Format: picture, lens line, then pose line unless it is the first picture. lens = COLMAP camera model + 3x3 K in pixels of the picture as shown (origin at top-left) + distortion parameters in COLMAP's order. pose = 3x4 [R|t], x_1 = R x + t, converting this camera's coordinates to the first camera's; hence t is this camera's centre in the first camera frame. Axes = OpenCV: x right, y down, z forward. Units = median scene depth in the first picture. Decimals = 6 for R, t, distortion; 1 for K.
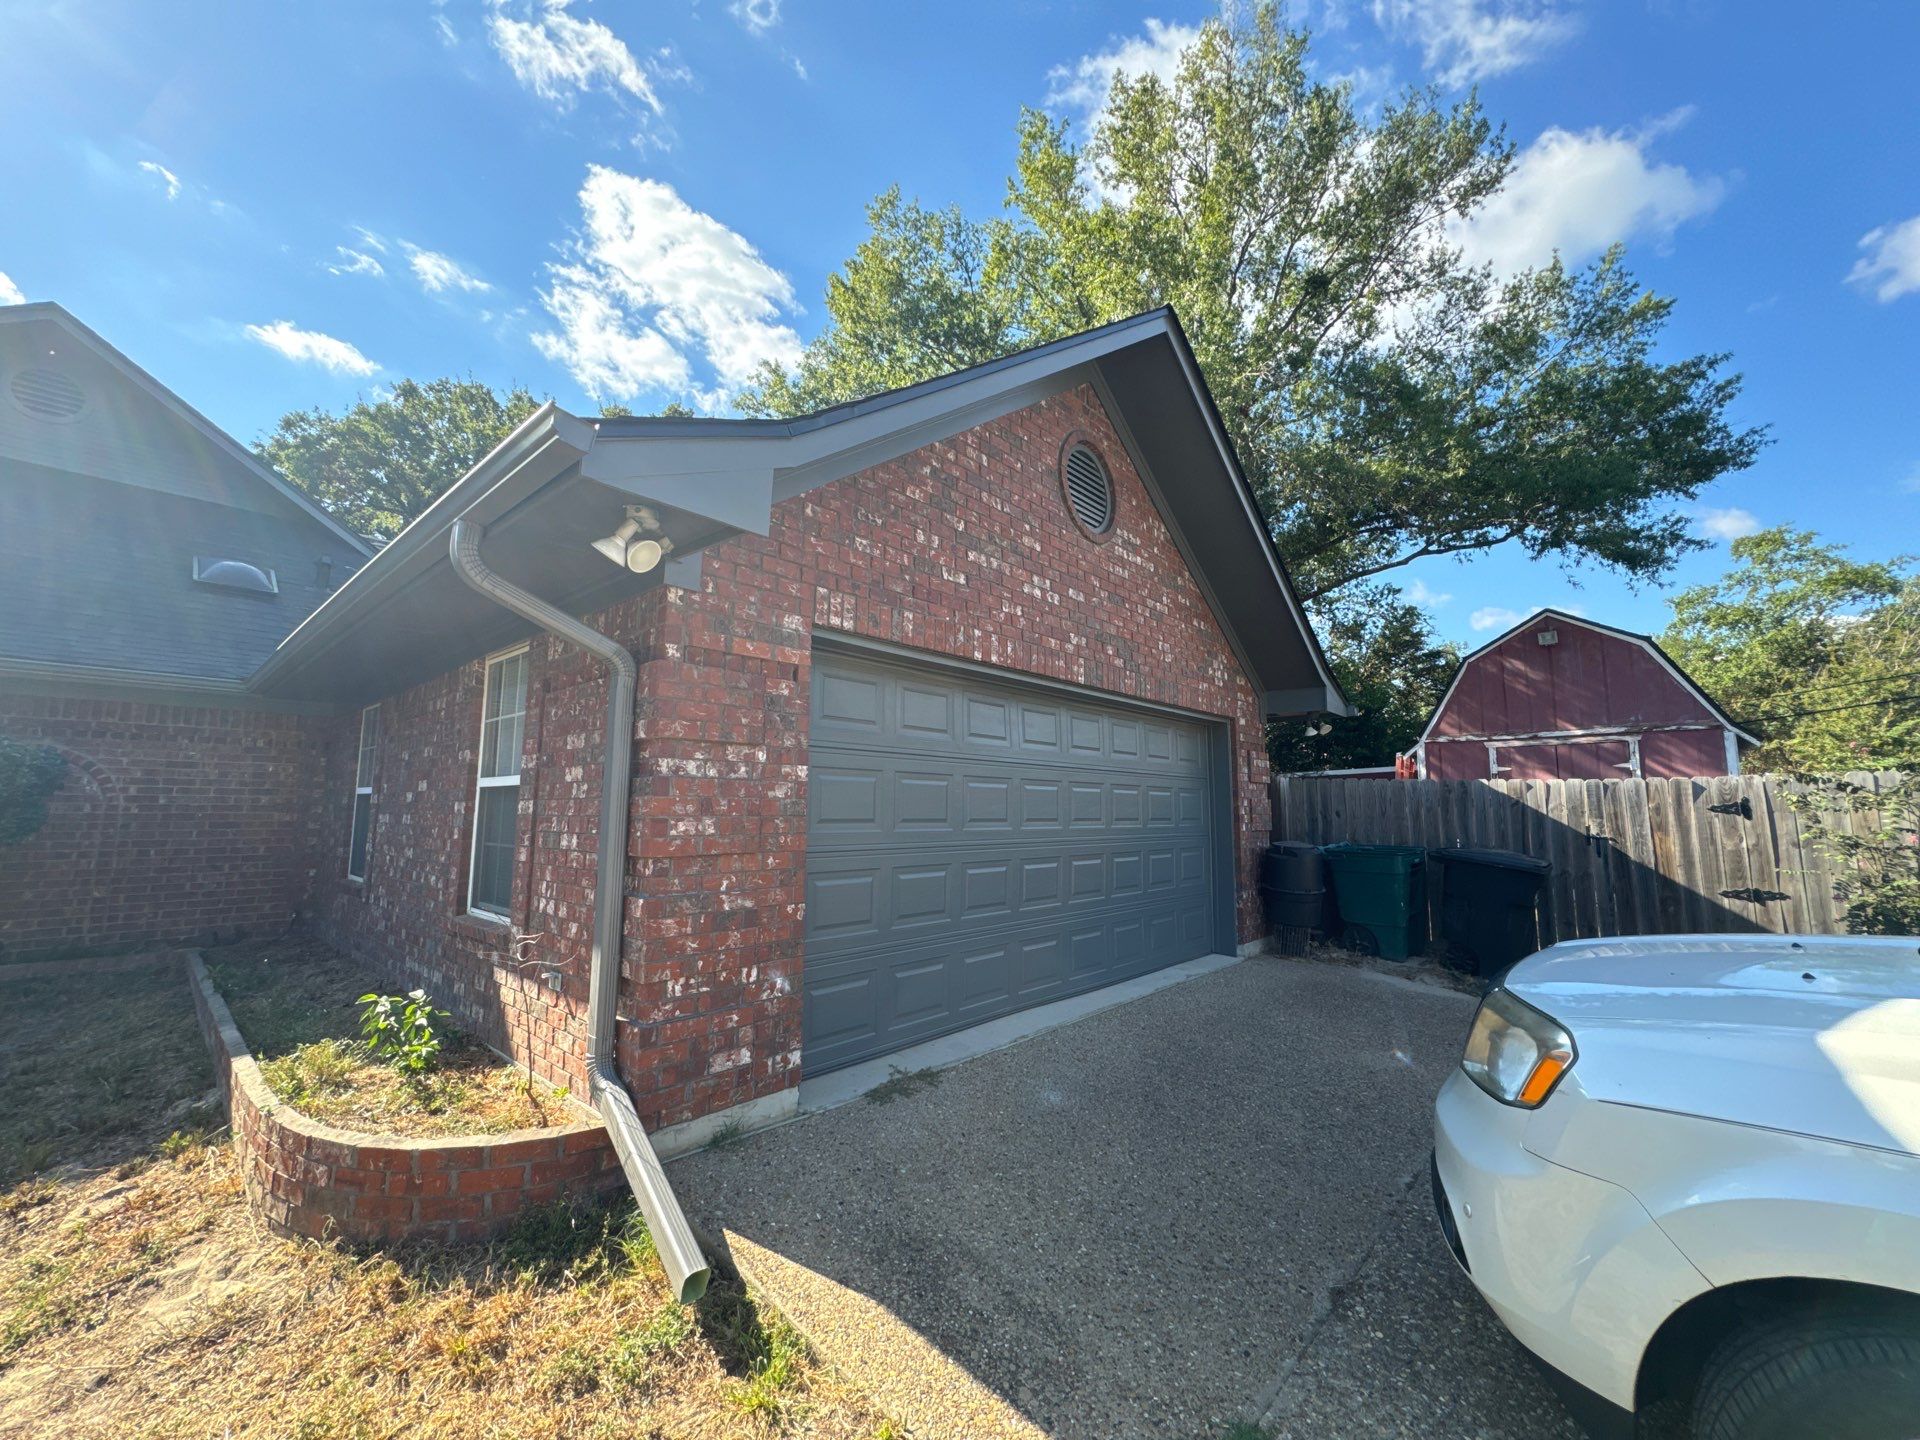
lens RADIAL K [[762.3, 0, 953.1], [0, 762.3, 712.0], [0, 0, 1]] dist [-0.004088, -0.000915]
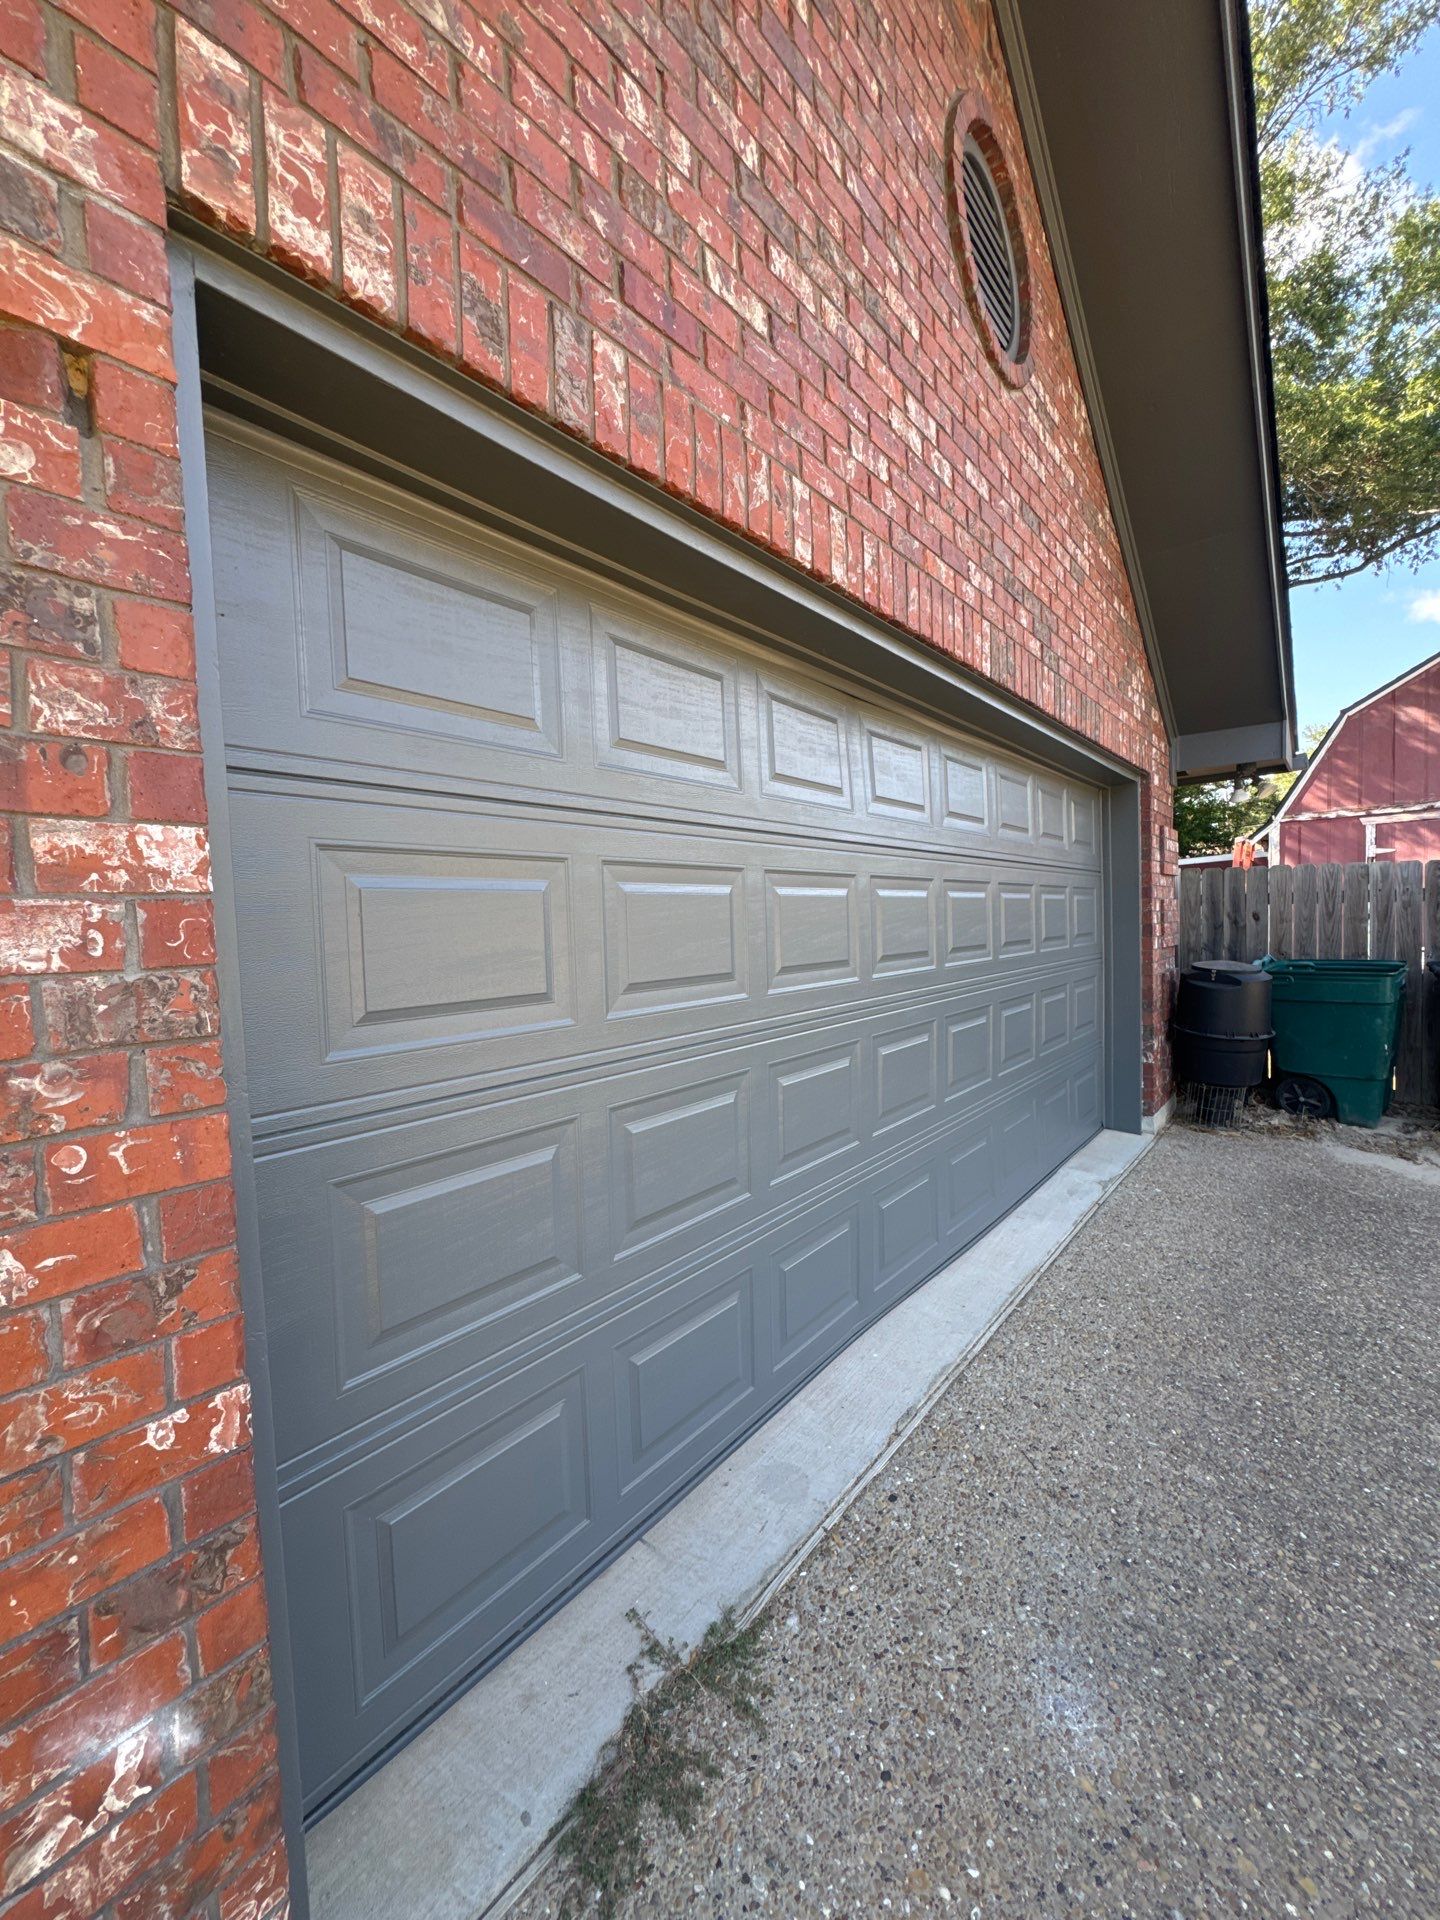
lens RADIAL K [[762.3, 0, 726.5], [0, 762.3, 946.4], [0, 0, 1]] dist [-0.004088, -0.000915]
pose [[0.997661, -0.043097, 0.053062, -0.034523], [0.034156, 0.986661, 0.159168, 0.059488], [-0.059214, -0.156983, 0.985825, 0.596090]]
